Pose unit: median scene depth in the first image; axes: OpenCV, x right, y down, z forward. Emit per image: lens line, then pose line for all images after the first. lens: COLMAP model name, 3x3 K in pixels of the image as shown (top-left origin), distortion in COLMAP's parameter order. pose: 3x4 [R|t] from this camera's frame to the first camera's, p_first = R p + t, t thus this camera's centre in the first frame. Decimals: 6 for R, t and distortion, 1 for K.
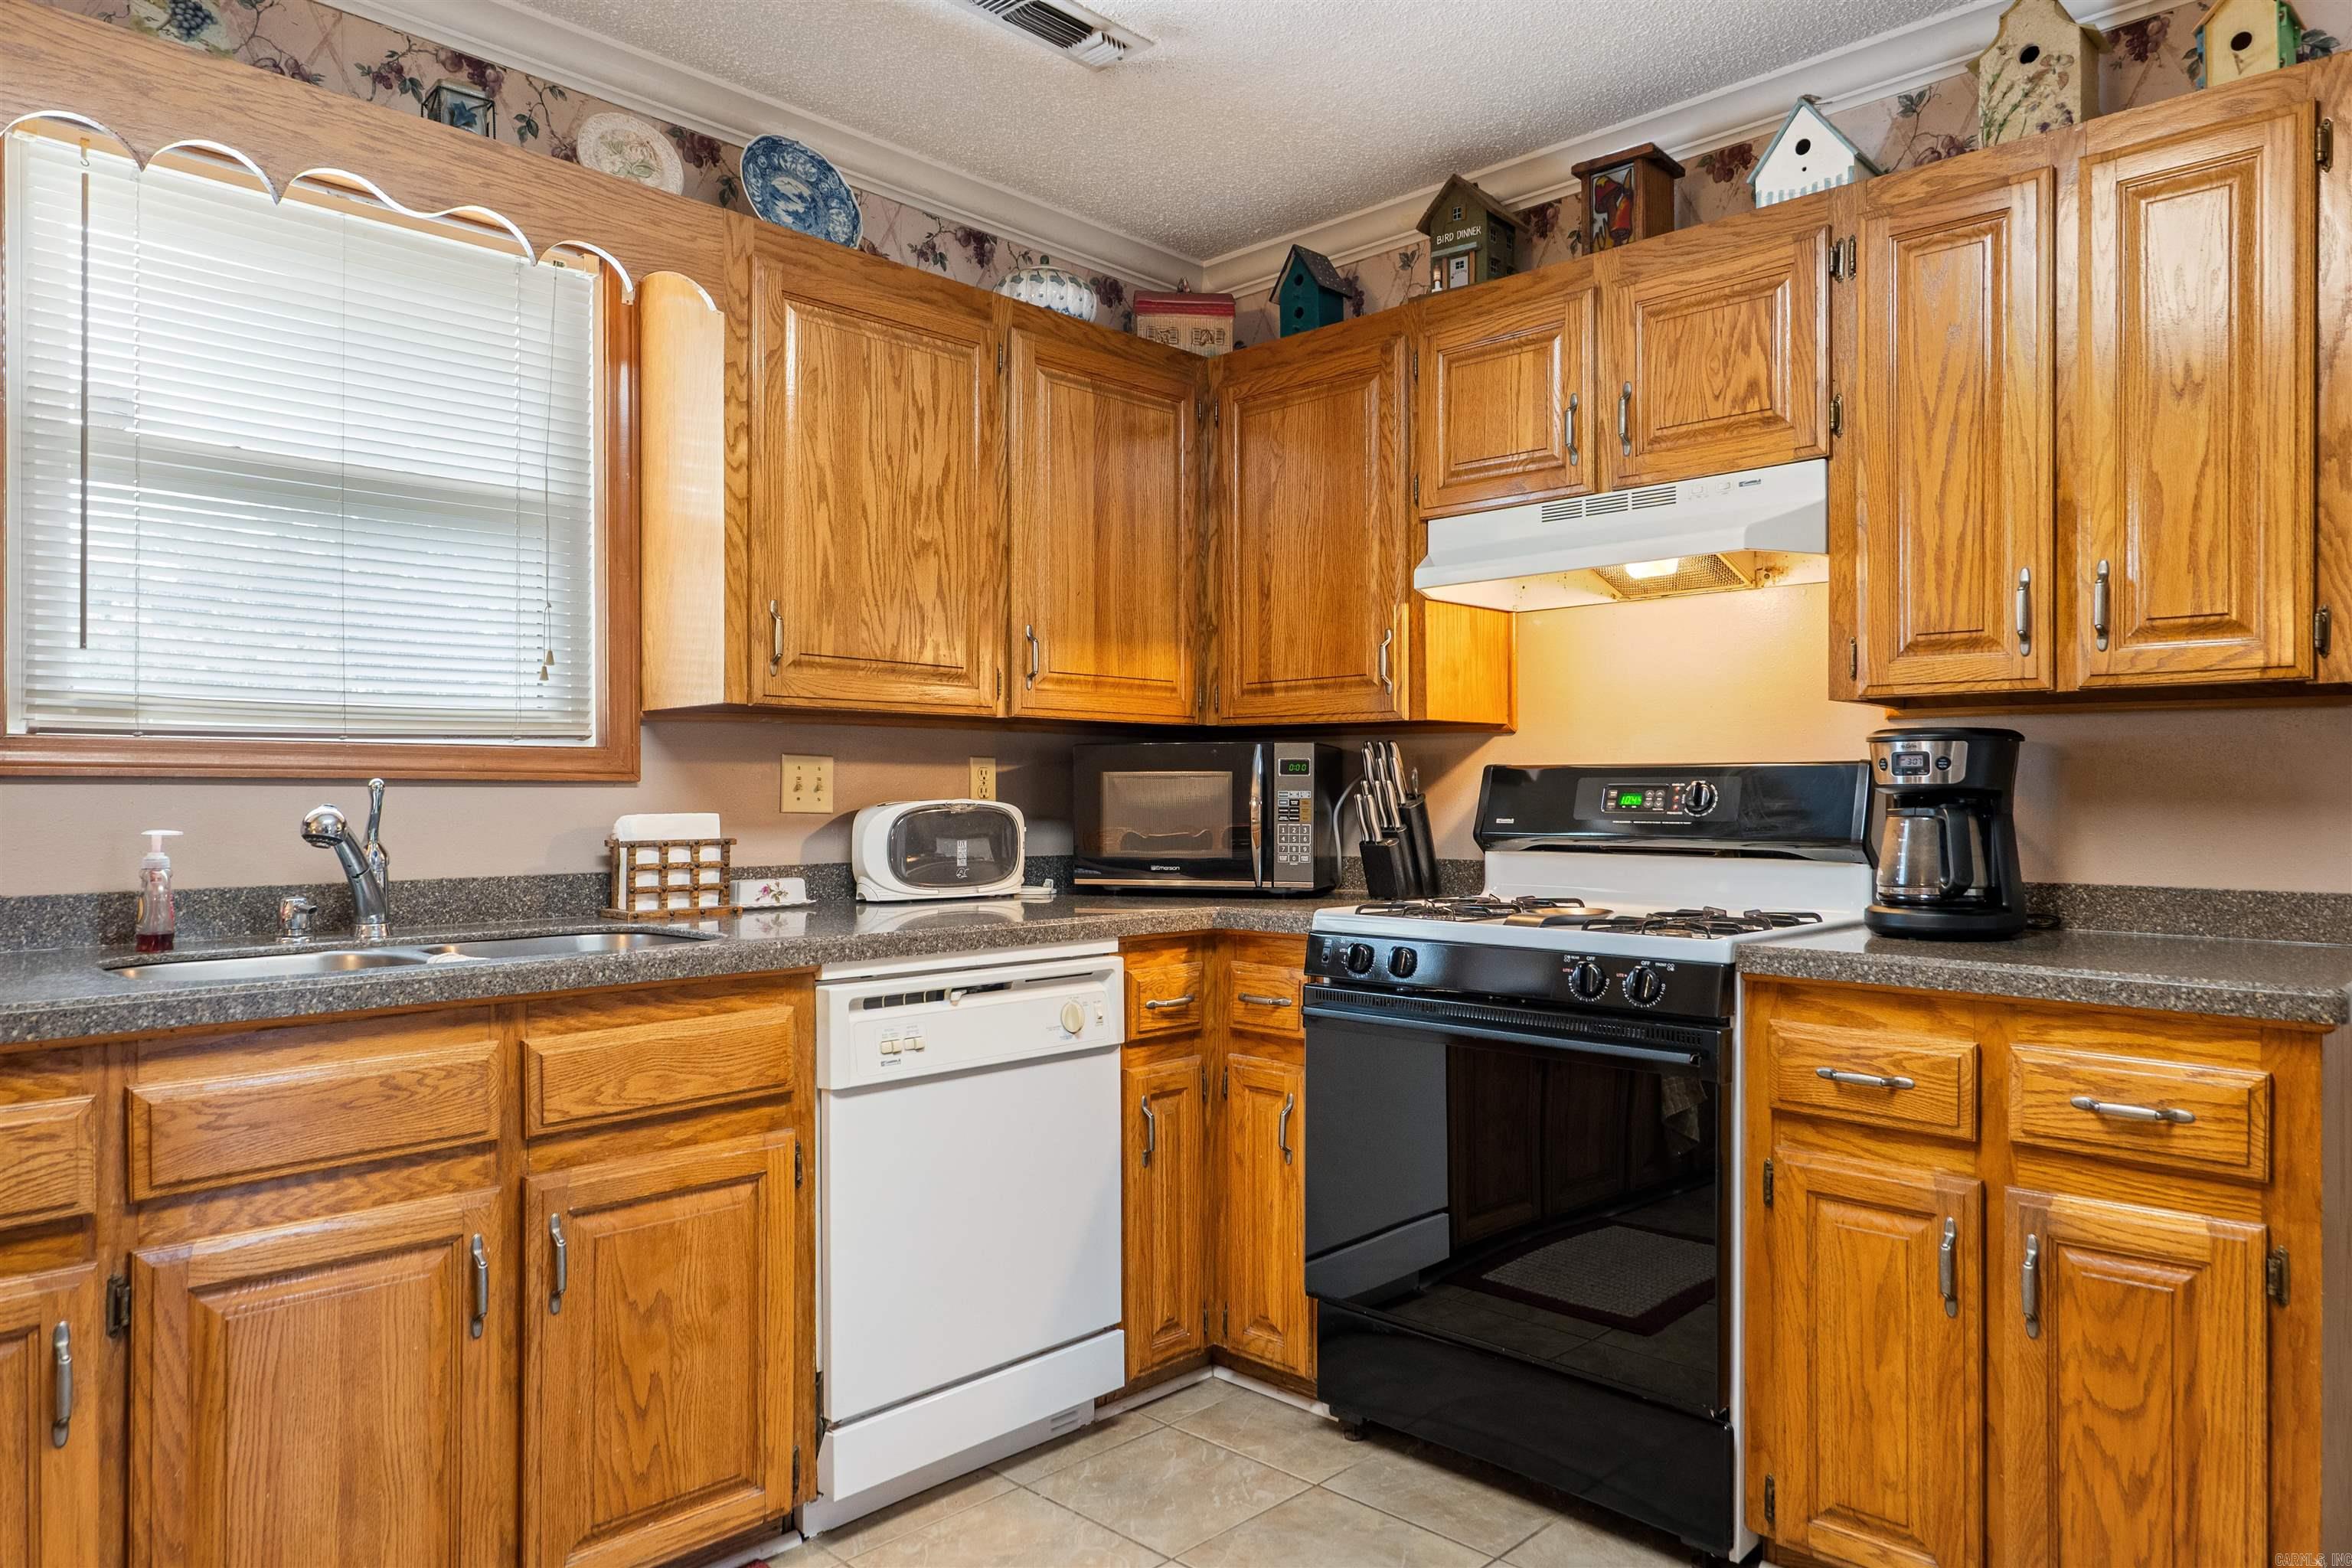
lens RADIAL K [[1503.4, 0, 1180.0], [0, 1503.4, 794.7], [0, 0, 1]] dist [0.003884, 0.000937]
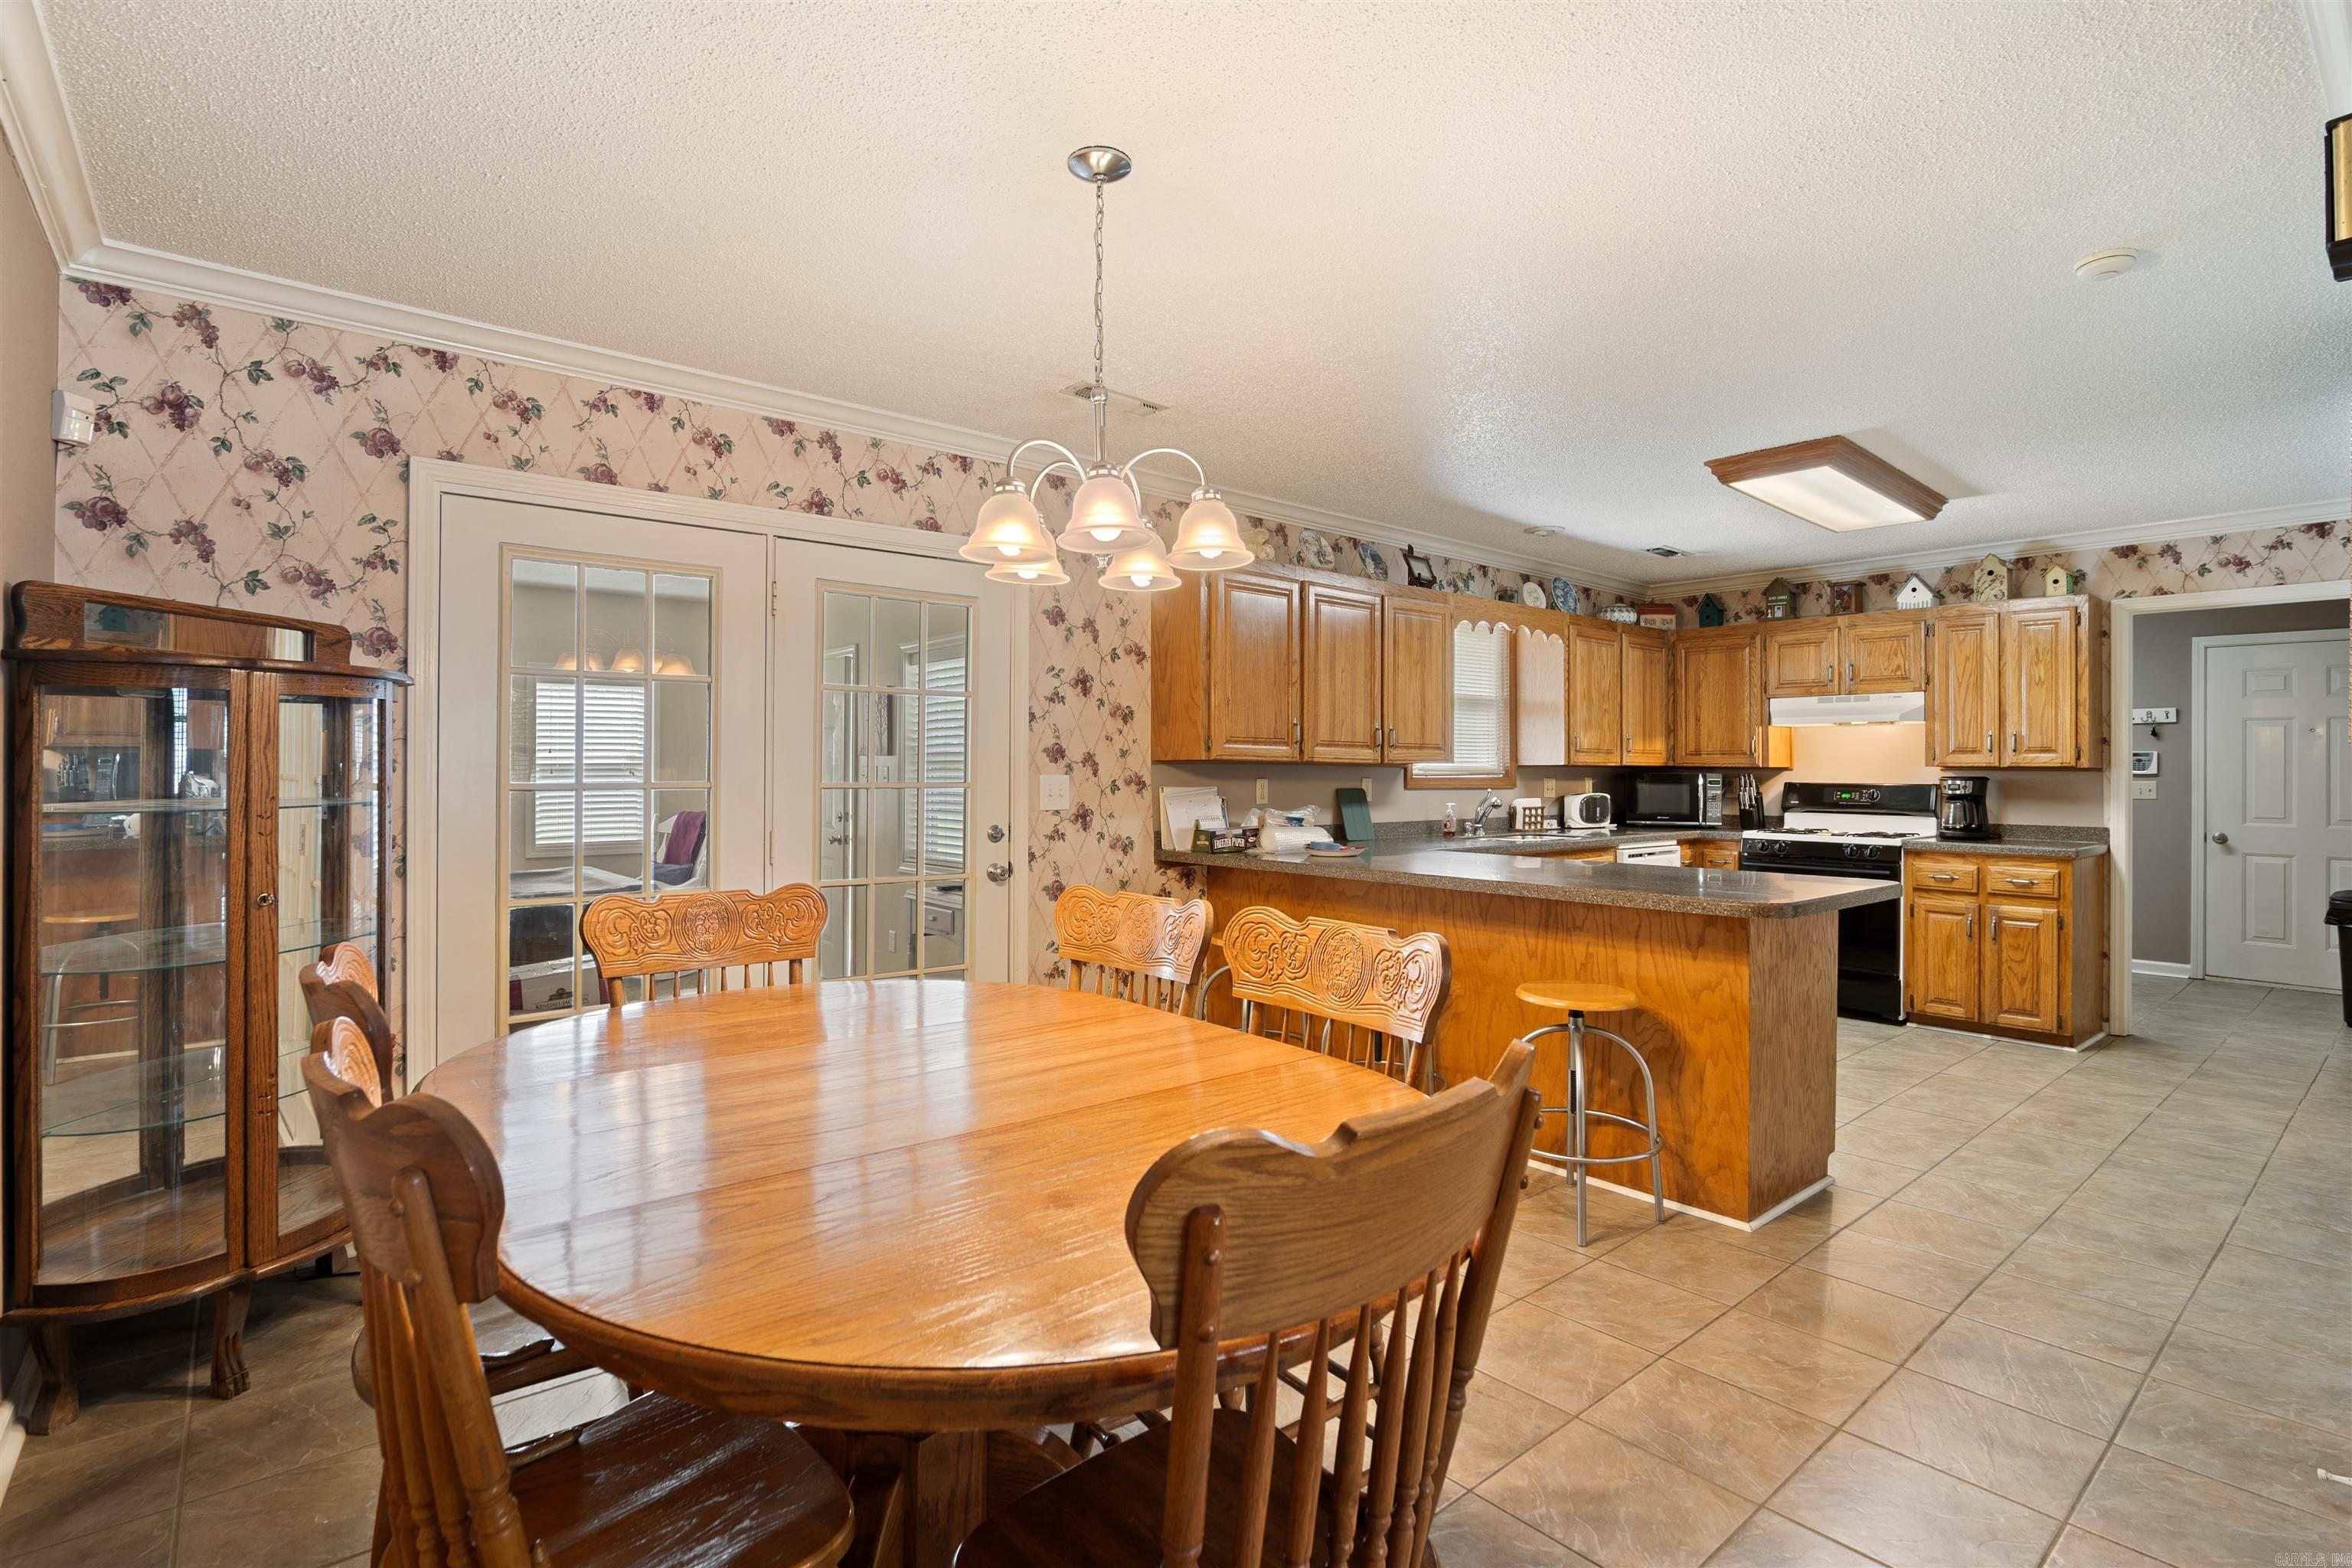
lens RADIAL K [[1120.0, 0, 1167.1], [0, 1120.0, 762.8], [0, 0, 1]] dist [-0.025781, 0.007916]
pose [[0.994287, 0.004665, -0.106633, -0.861444], [-0.005405, 0.999963, -0.006651, -0.042396], [0.106598, 0.007189, 0.994276, -1.420164]]
